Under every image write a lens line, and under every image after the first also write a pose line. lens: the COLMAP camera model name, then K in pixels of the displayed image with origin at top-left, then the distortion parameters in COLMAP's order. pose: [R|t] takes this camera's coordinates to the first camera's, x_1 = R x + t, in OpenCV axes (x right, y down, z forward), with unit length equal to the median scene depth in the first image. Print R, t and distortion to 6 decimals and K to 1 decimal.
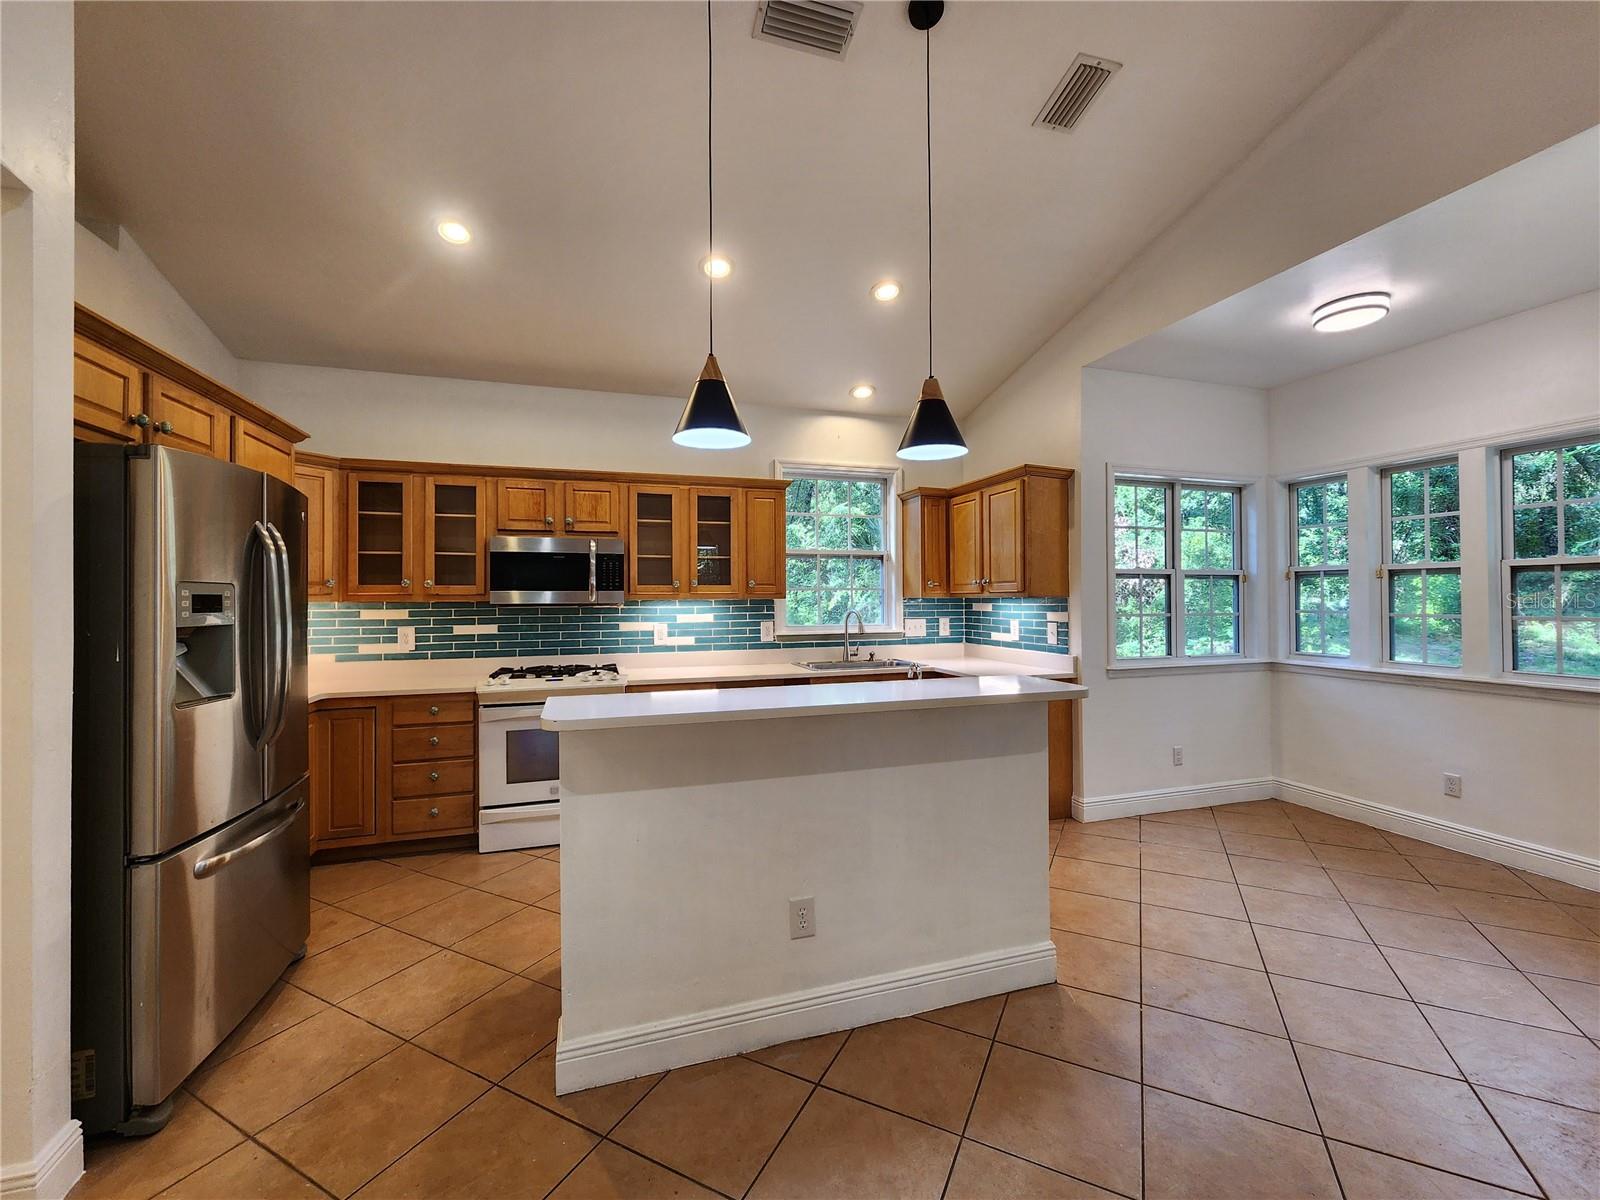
lens RADIAL K [[655.5, 0, 800.6], [0, 655.5, 593.8], [0, 0, 1]] dist [-0.002963, 0.000147]
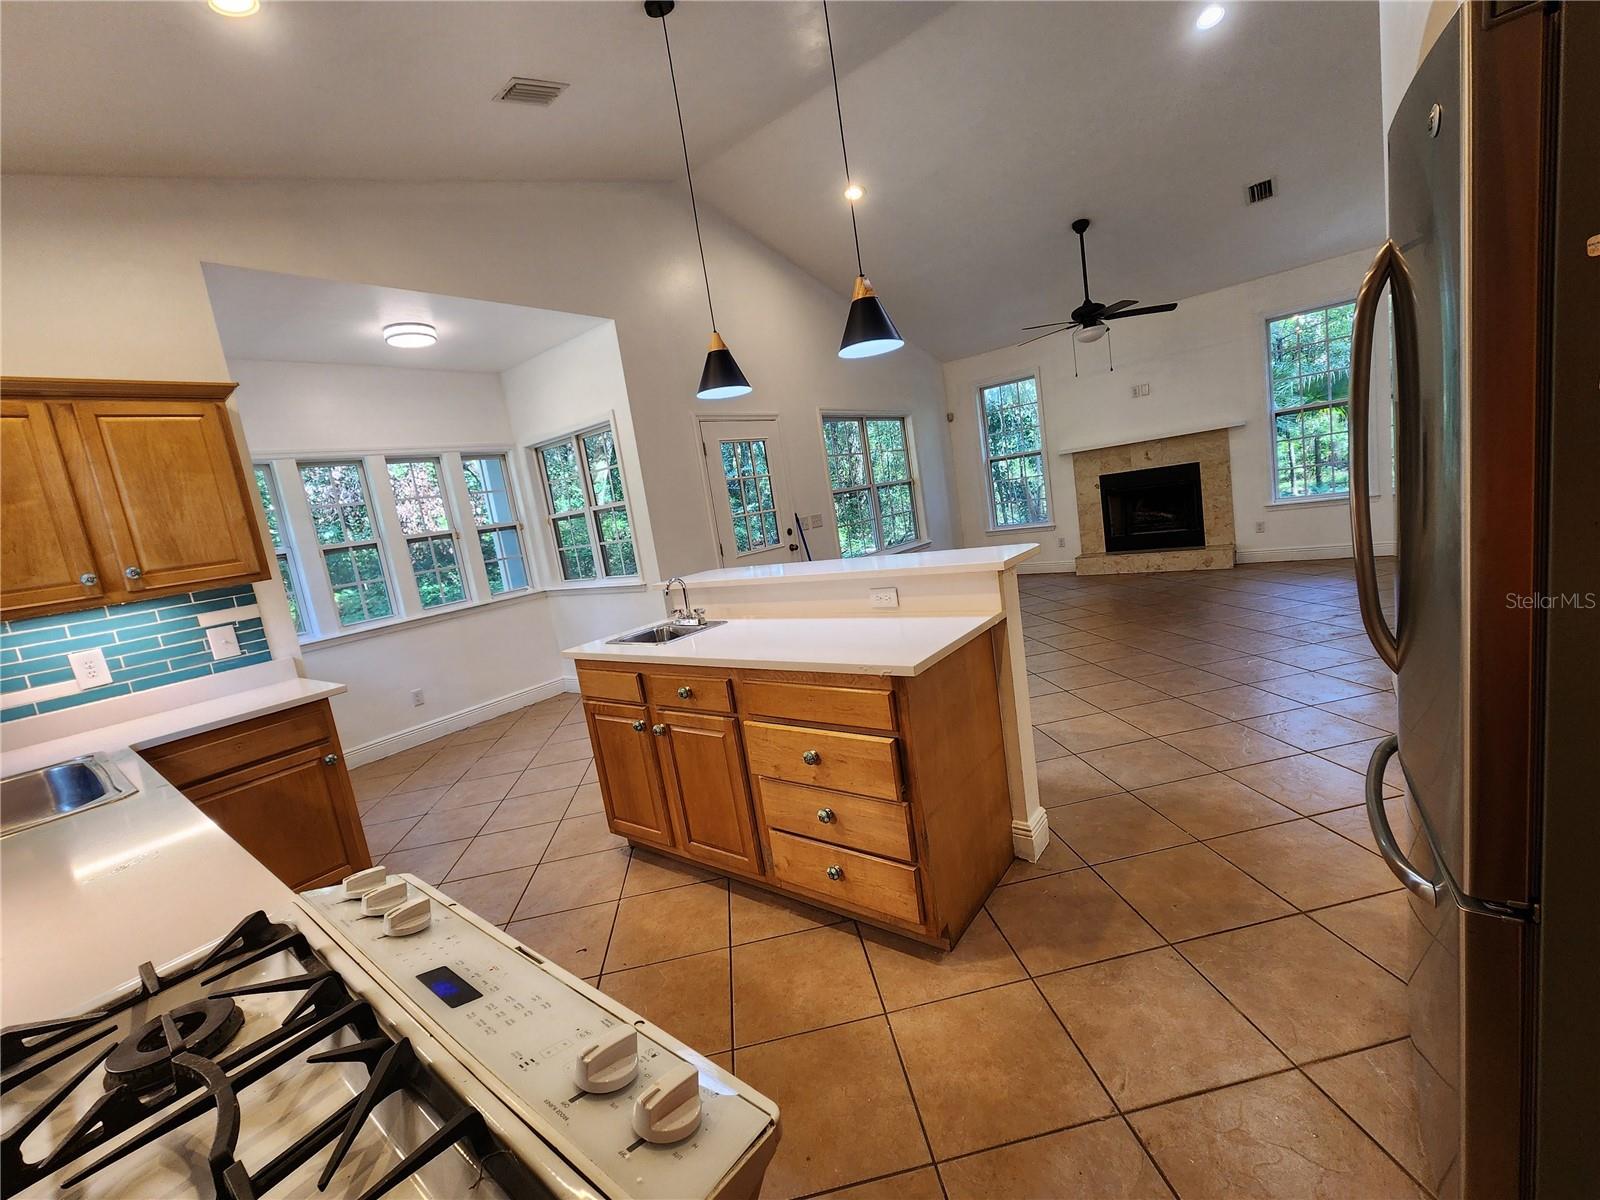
lens RADIAL K [[655.5, 0, 800.6], [0, 655.5, 593.8], [0, 0, 1]] dist [-0.002963, 0.000147]
pose [[-0.549458, -0.030504, 0.834964, -0.538771], [0.150162, 0.979456, 0.134598, 0.010838], [-0.821917, 0.199336, -0.533590, 0.917260]]
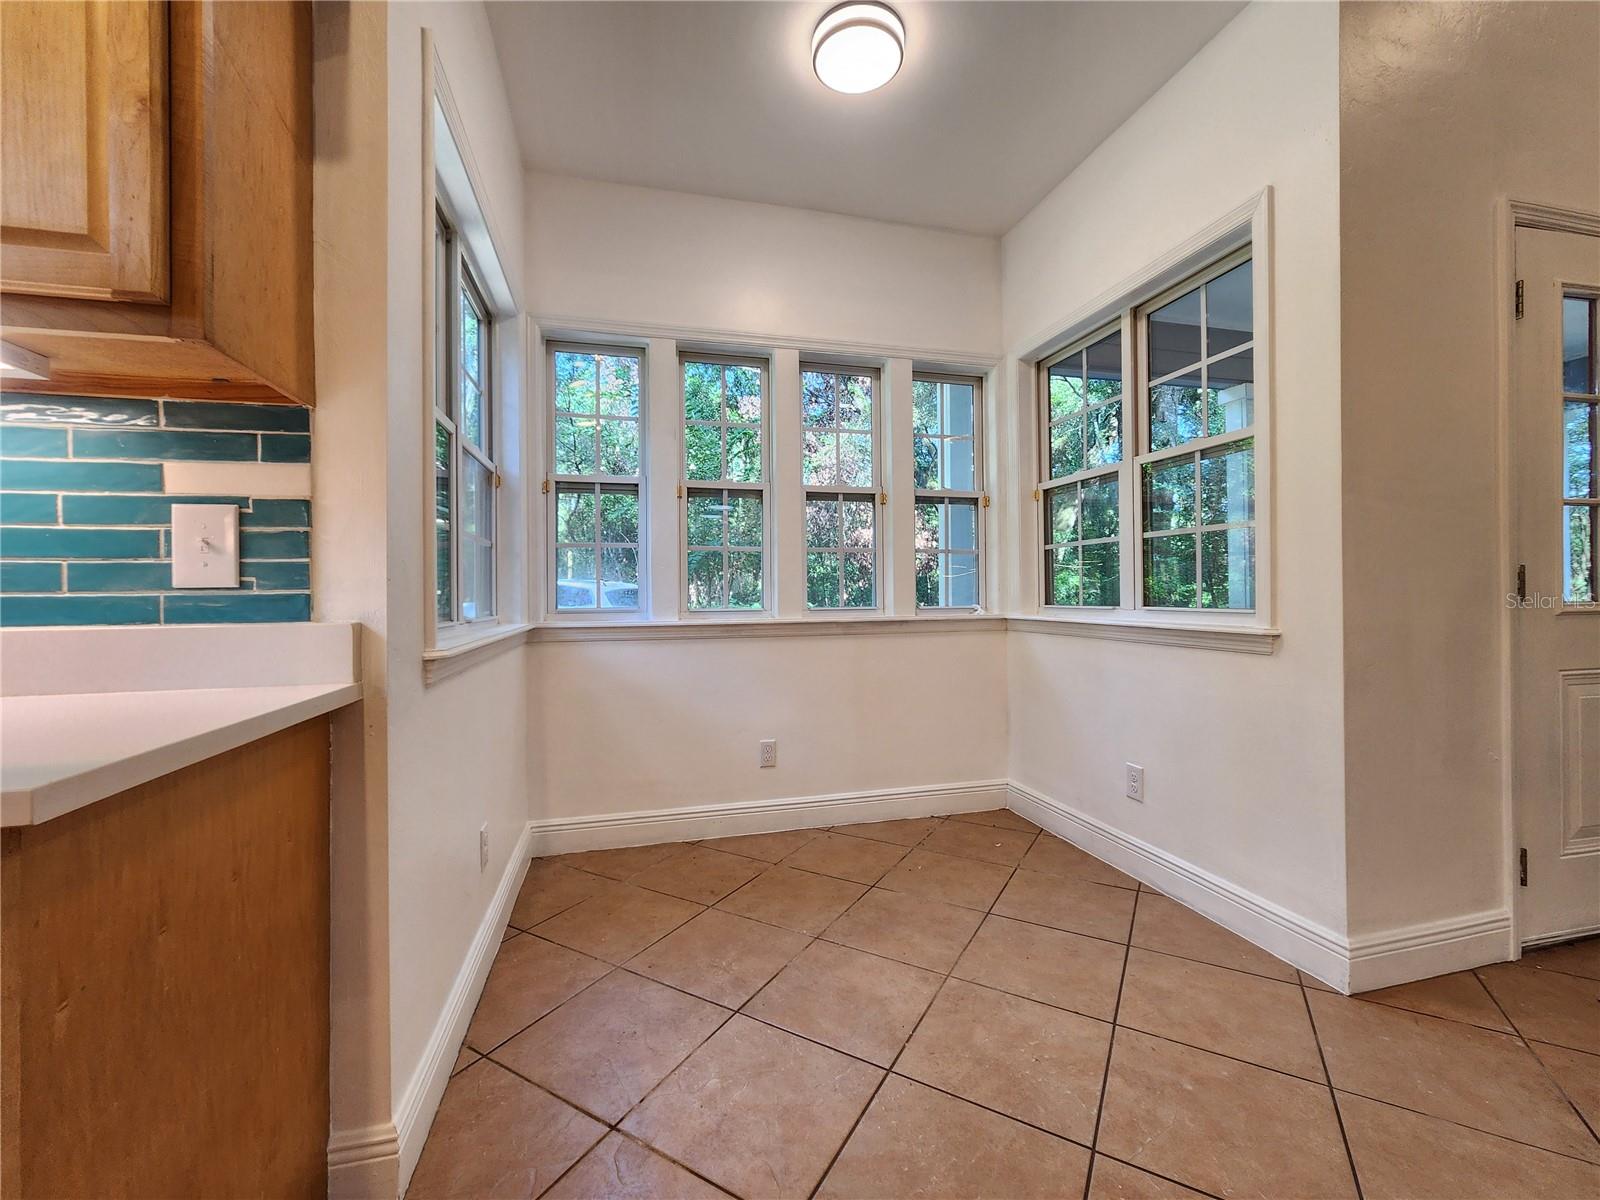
lens RADIAL K [[655.5, 0, 800.6], [0, 655.5, 593.8], [0, 0, 1]] dist [-0.002963, 0.000147]
pose [[0.064287, 0.006423, 0.997911, 0.159251], [0.005900, 0.999959, -0.006817, 0.087457], [-0.997914, 0.006326, 0.064247, 0.806375]]
